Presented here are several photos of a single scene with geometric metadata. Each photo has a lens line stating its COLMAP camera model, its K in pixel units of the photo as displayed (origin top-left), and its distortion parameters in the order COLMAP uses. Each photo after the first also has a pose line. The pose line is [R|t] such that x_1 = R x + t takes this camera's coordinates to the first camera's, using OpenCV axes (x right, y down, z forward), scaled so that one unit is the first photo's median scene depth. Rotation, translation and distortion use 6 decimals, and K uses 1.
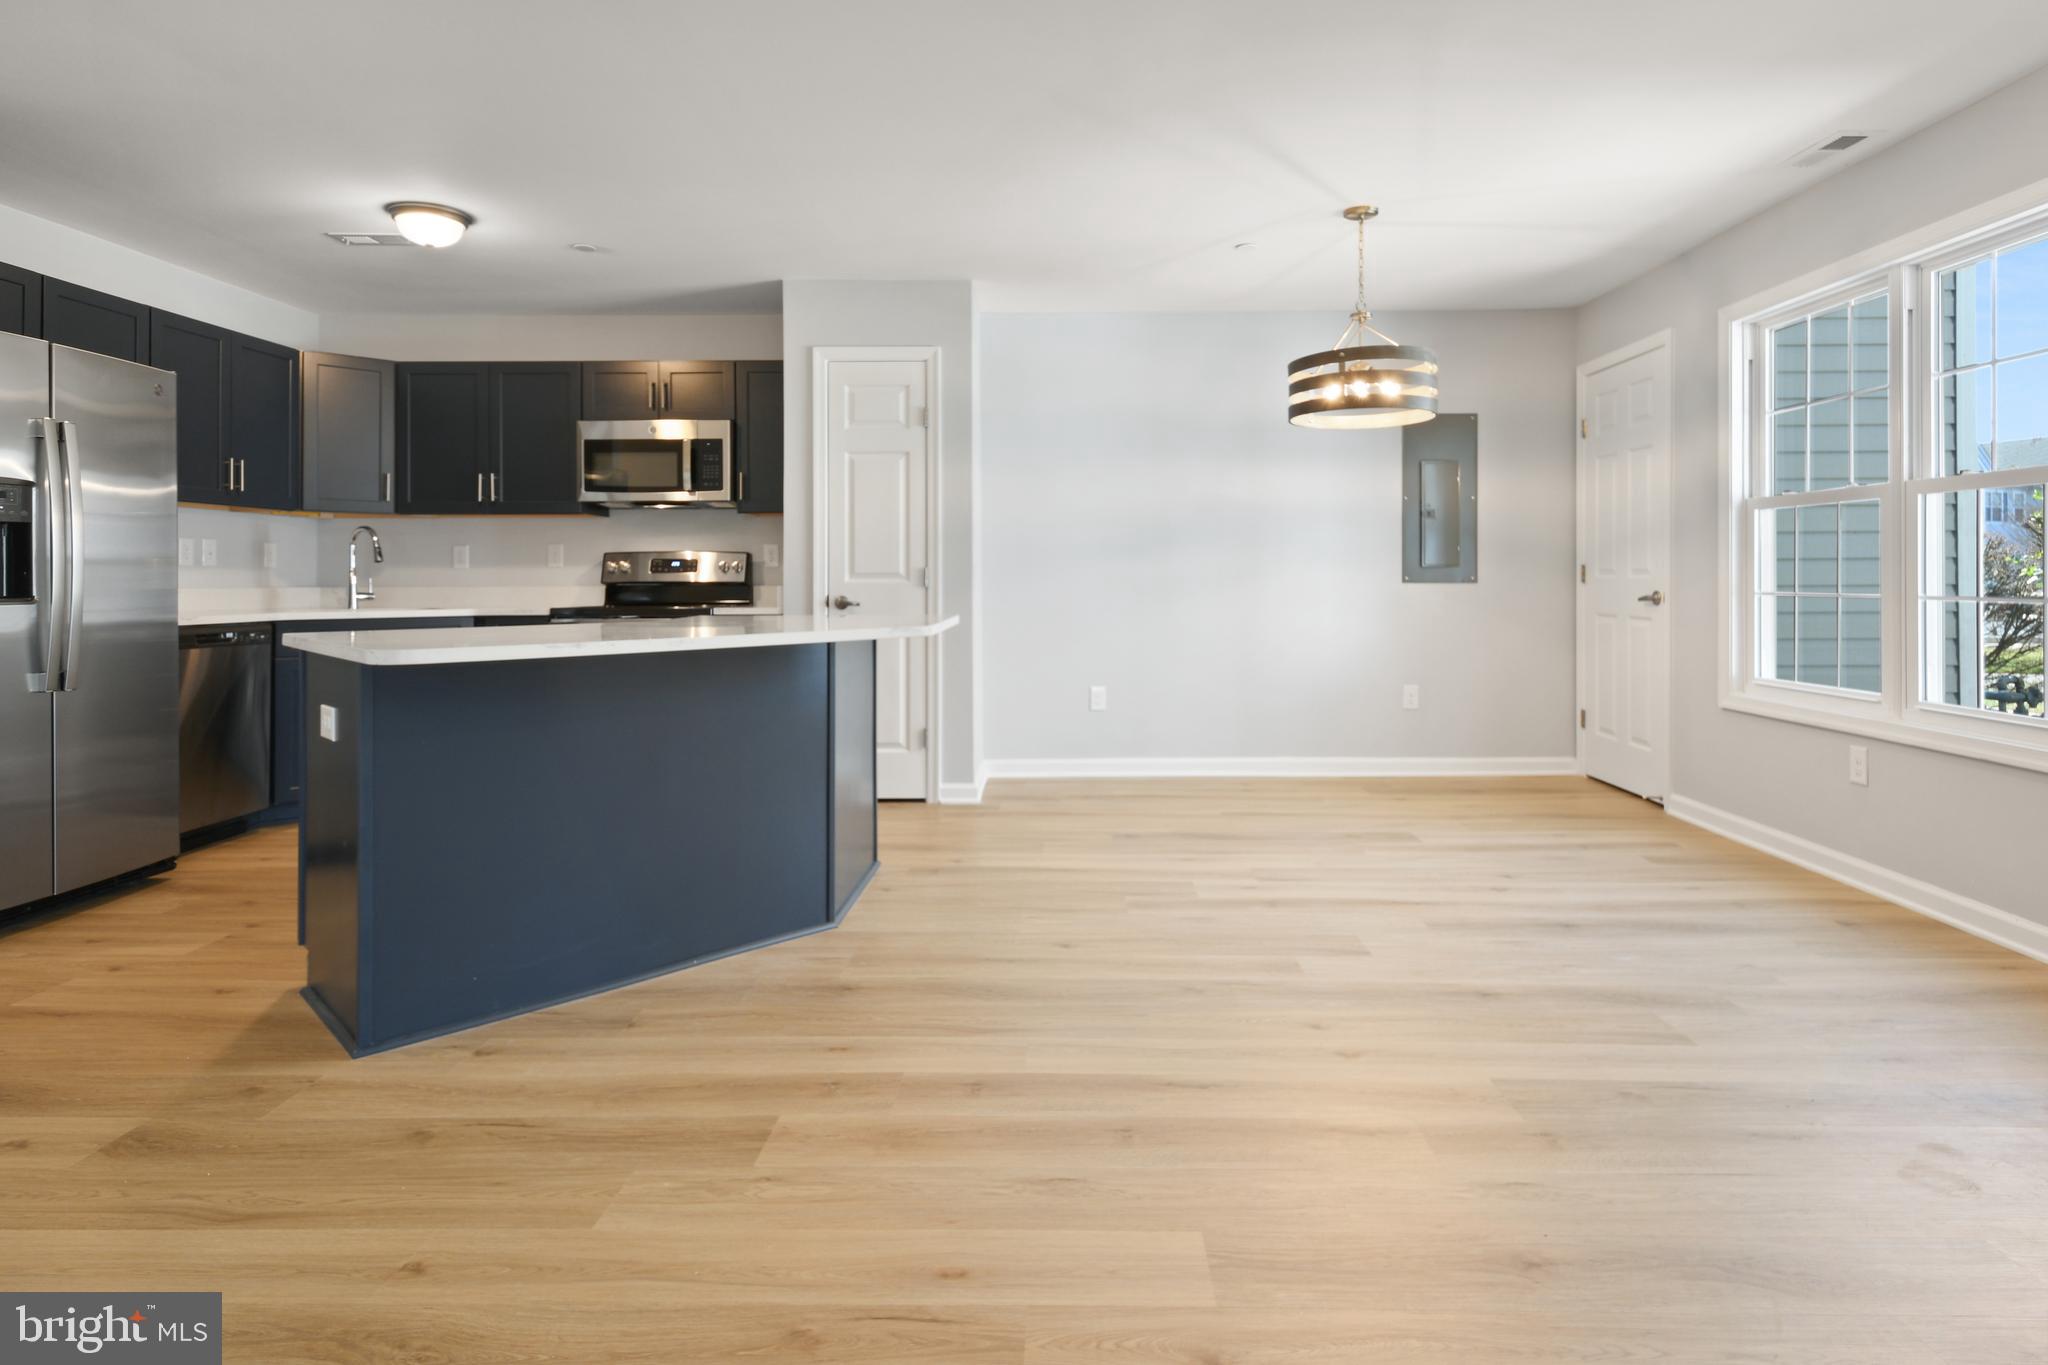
lens RADIAL K [[1101.3, 0, 1050.7], [0, 1101.3, 582.5], [0, 0, 1]] dist [-0.001206, 0.000447]
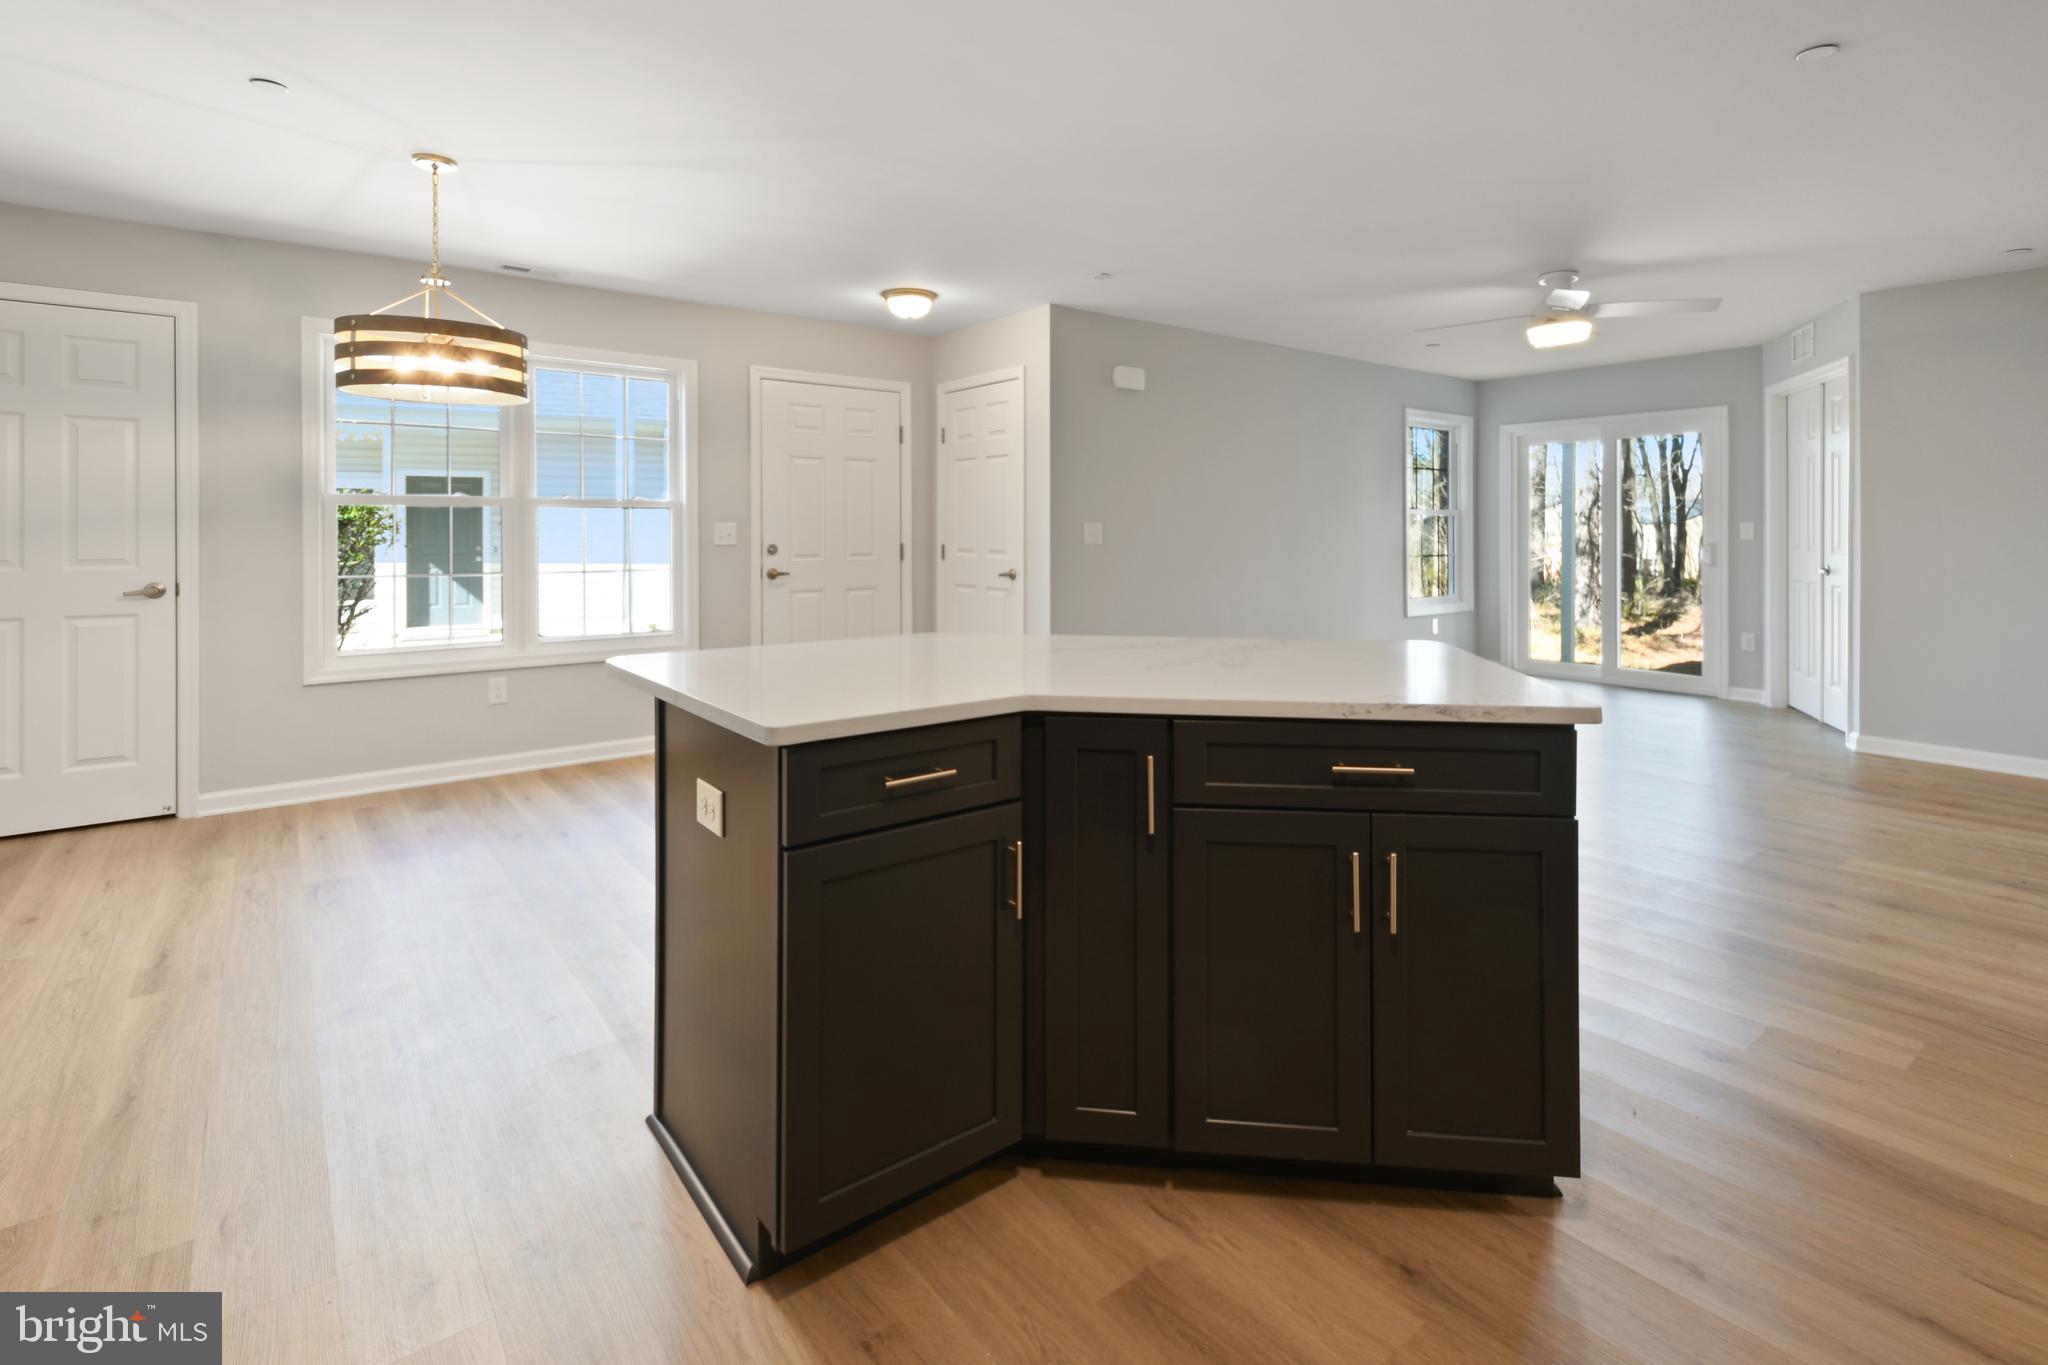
lens RADIAL K [[966.1, 0, 1028.3], [0, 966.1, 537.2], [0, 0, 1]] dist [0.002308, -0.000603]
pose [[-0.620275, 0.000859, 0.784384, -0.507548], [0.009231, 0.999938, 0.006205, -0.027503], [-0.784330, 0.011090, -0.620244, 0.914830]]
